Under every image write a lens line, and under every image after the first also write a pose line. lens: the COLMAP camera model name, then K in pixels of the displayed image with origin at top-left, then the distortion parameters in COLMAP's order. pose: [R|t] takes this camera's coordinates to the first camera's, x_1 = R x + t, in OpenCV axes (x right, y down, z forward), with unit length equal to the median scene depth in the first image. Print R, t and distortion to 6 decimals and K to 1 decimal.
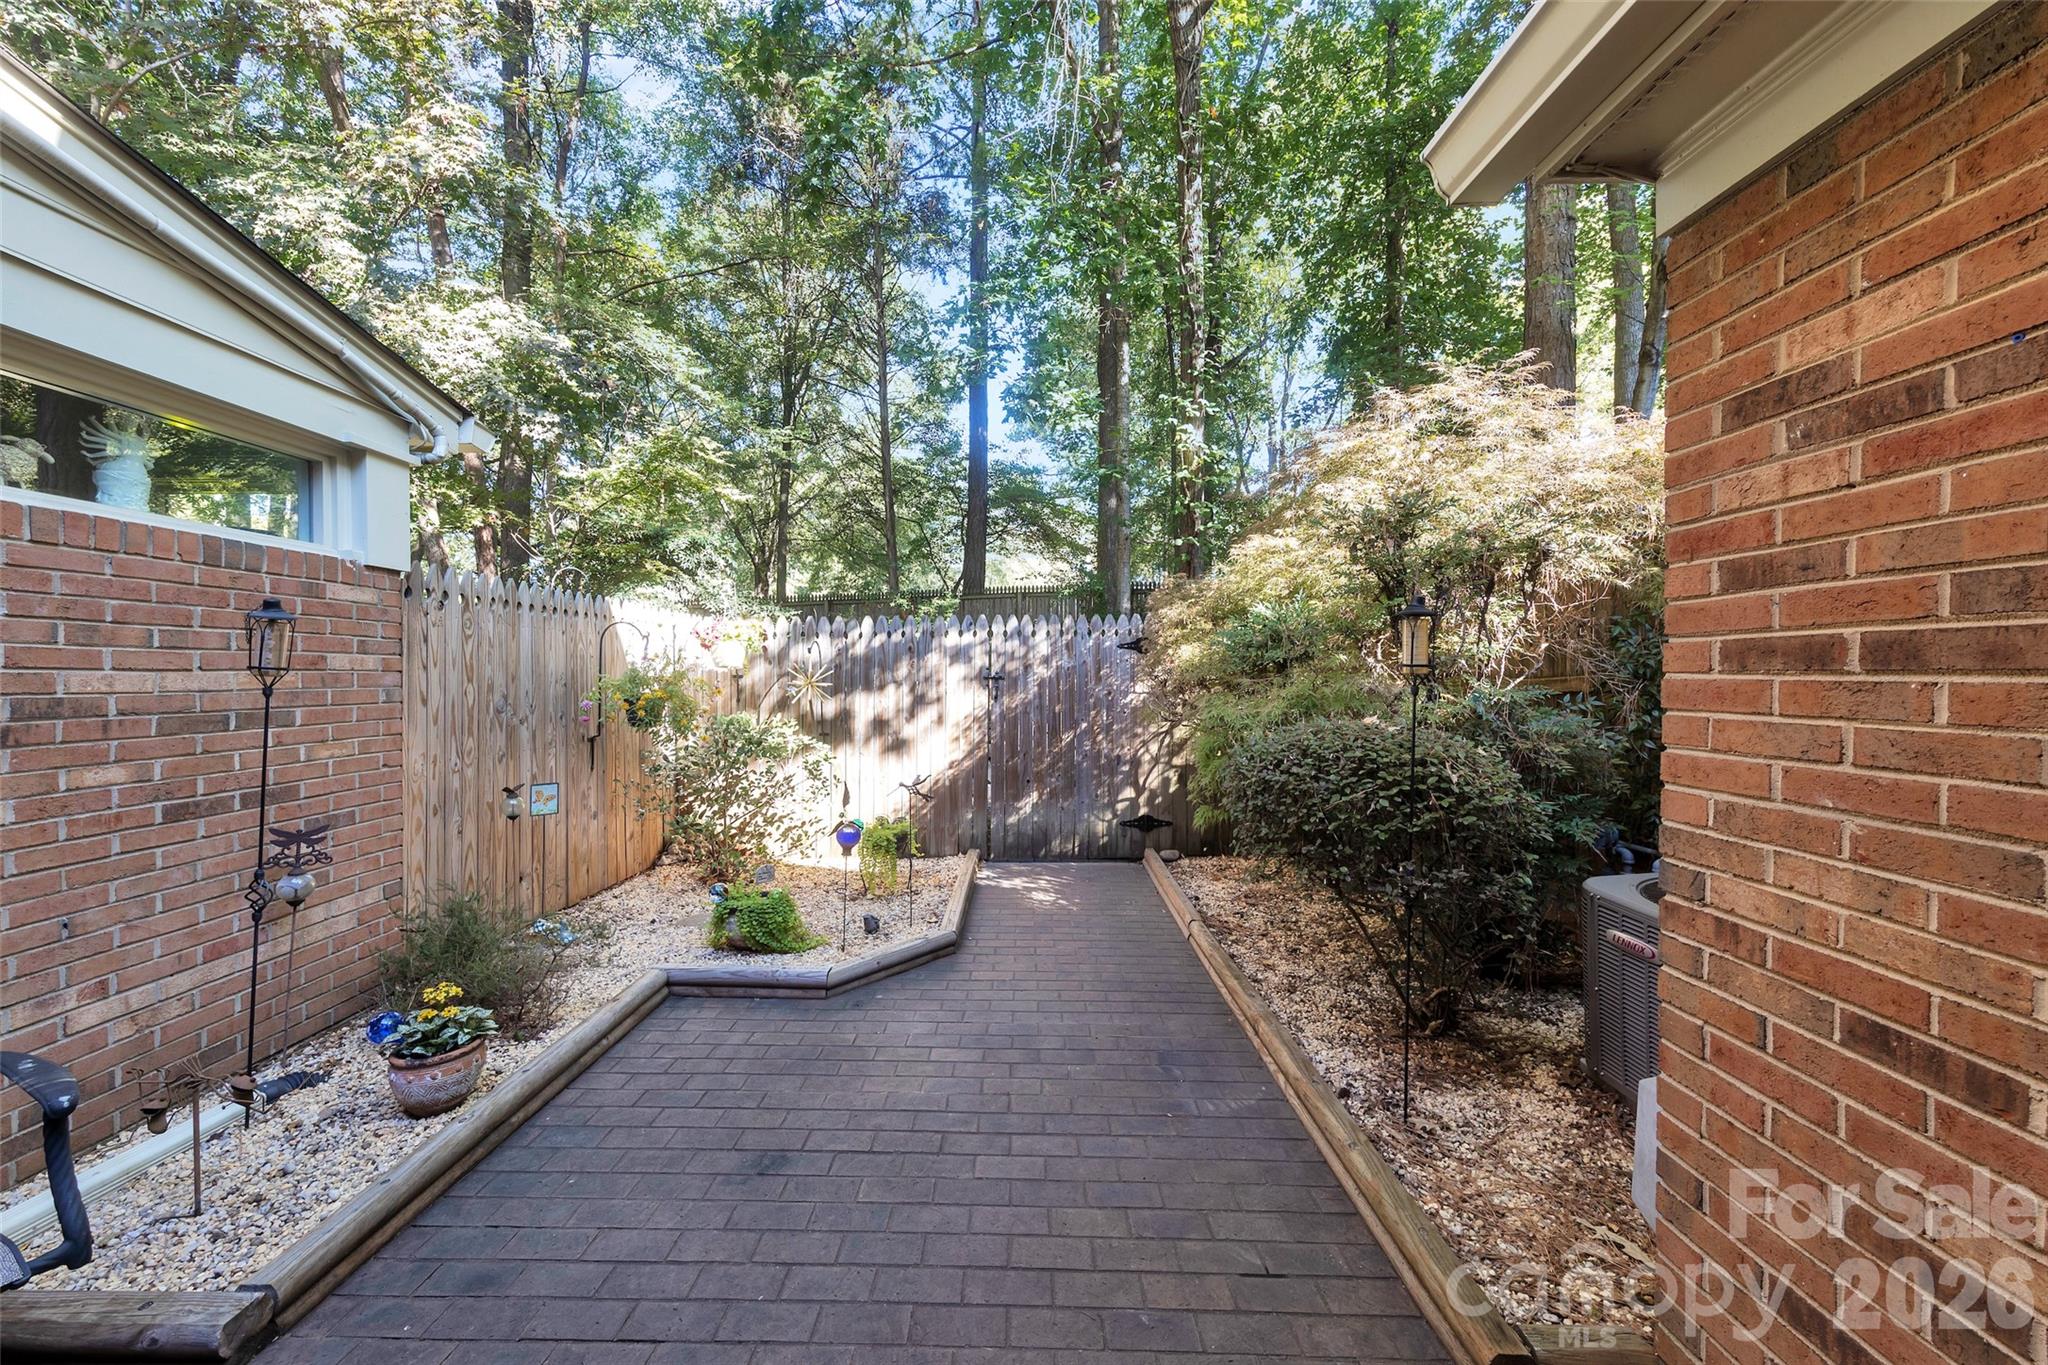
lens RADIAL K [[684.4, 0, 1013.2], [0, 684.4, 682.4], [0, 0, 1]] dist [0.008732, -0.000745]
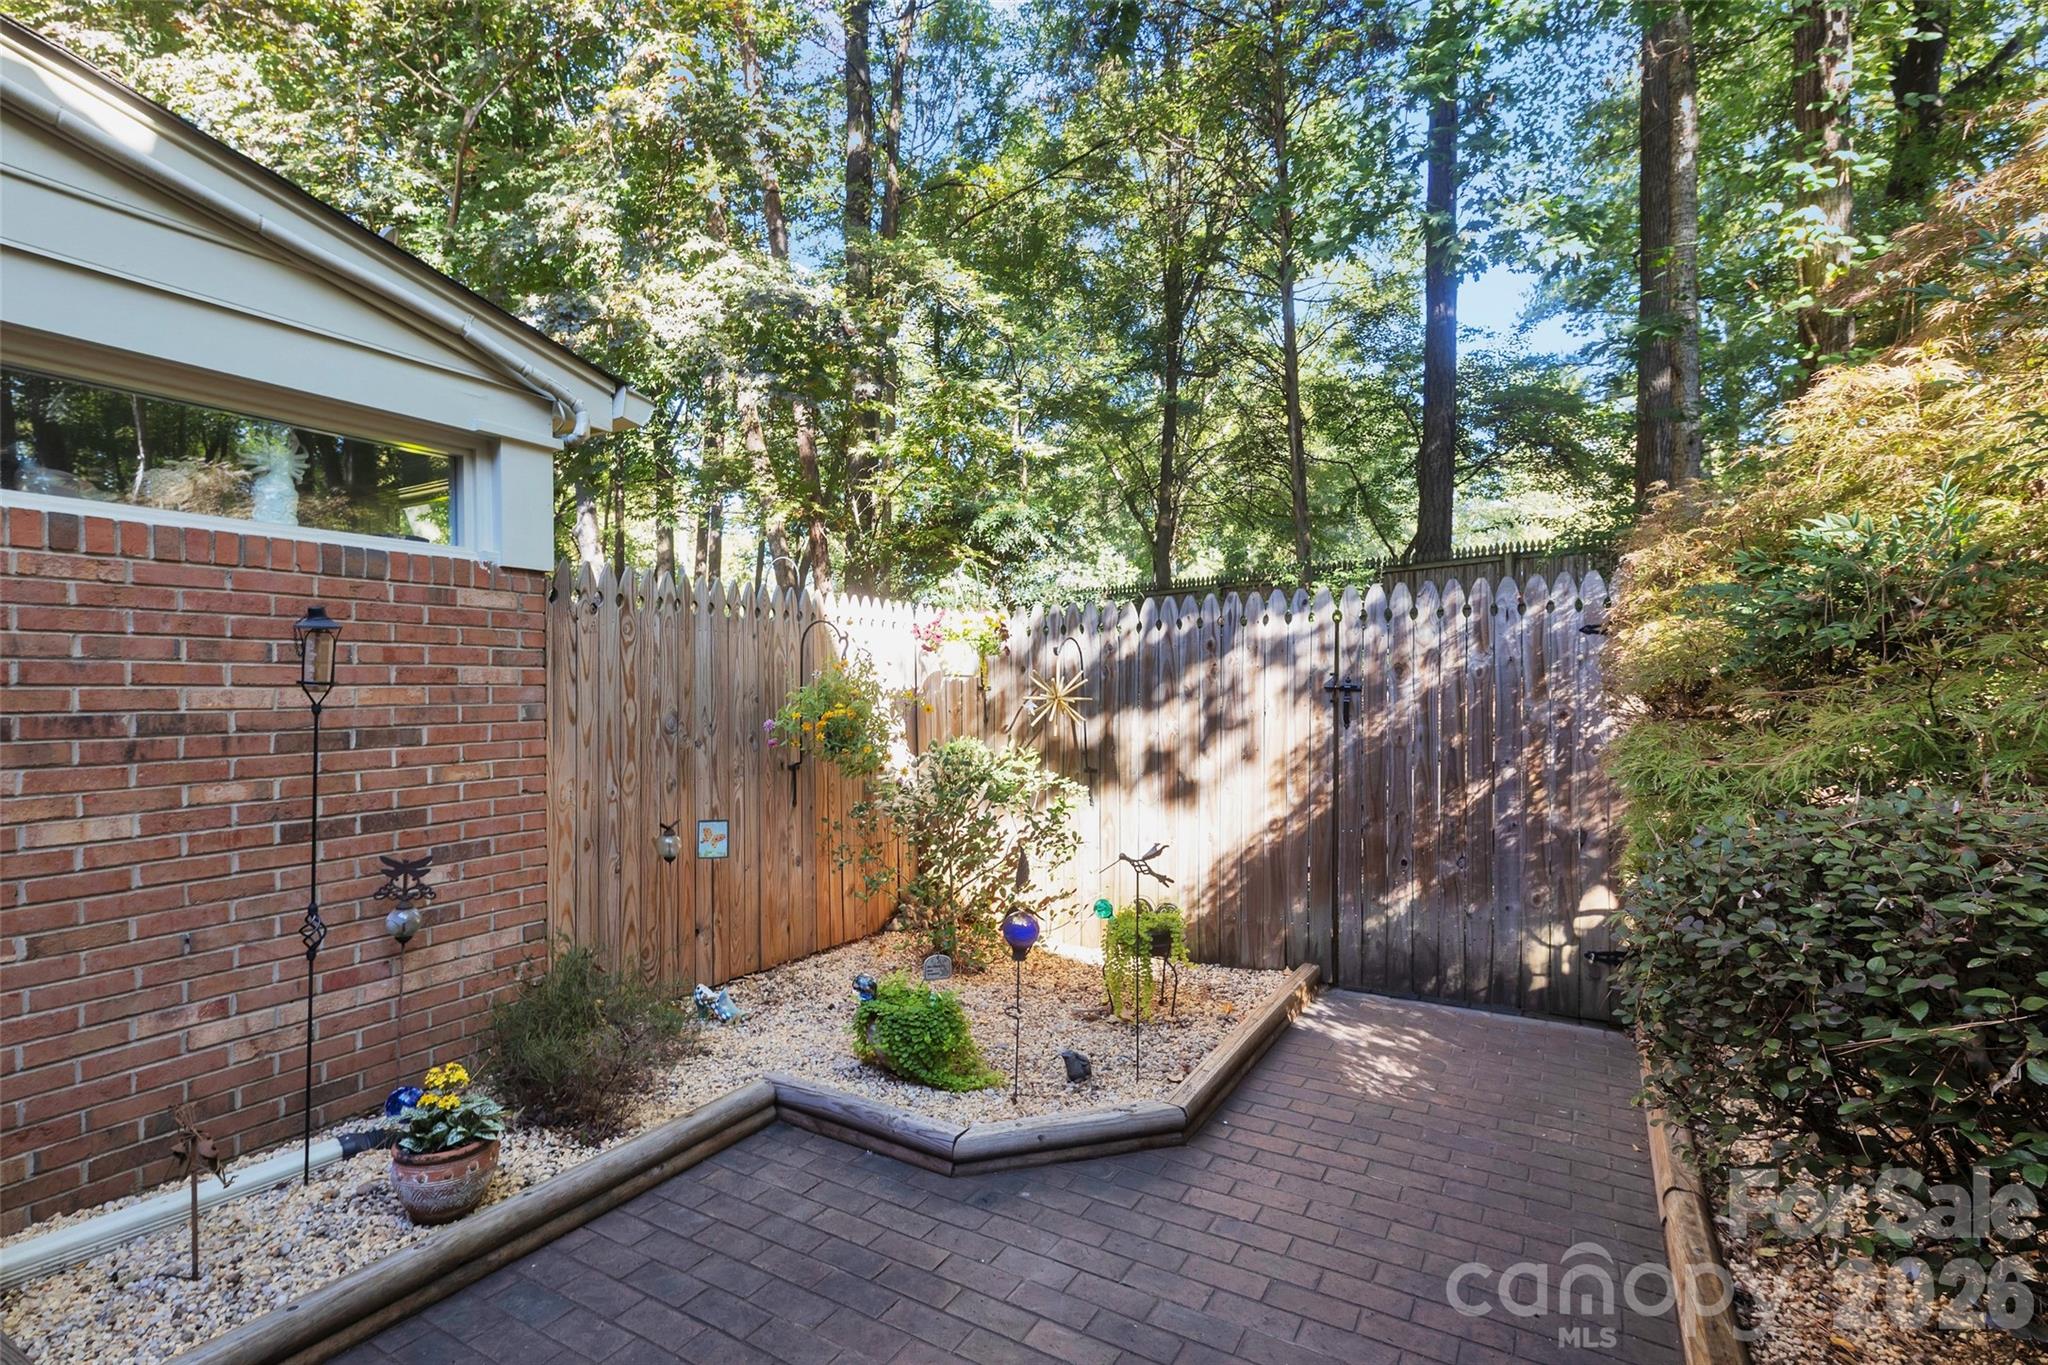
lens RADIAL K [[925.8, 0, 1017.4], [0, 925.8, 697.4], [0, 0, 1]] dist [0.008424, -0.000464]
pose [[0.878210, -0.000164, -0.478275, 0.188232], [0.001409, 0.999996, 0.002244, -0.001722], [0.478273, -0.002644, 0.878207, 0.221657]]
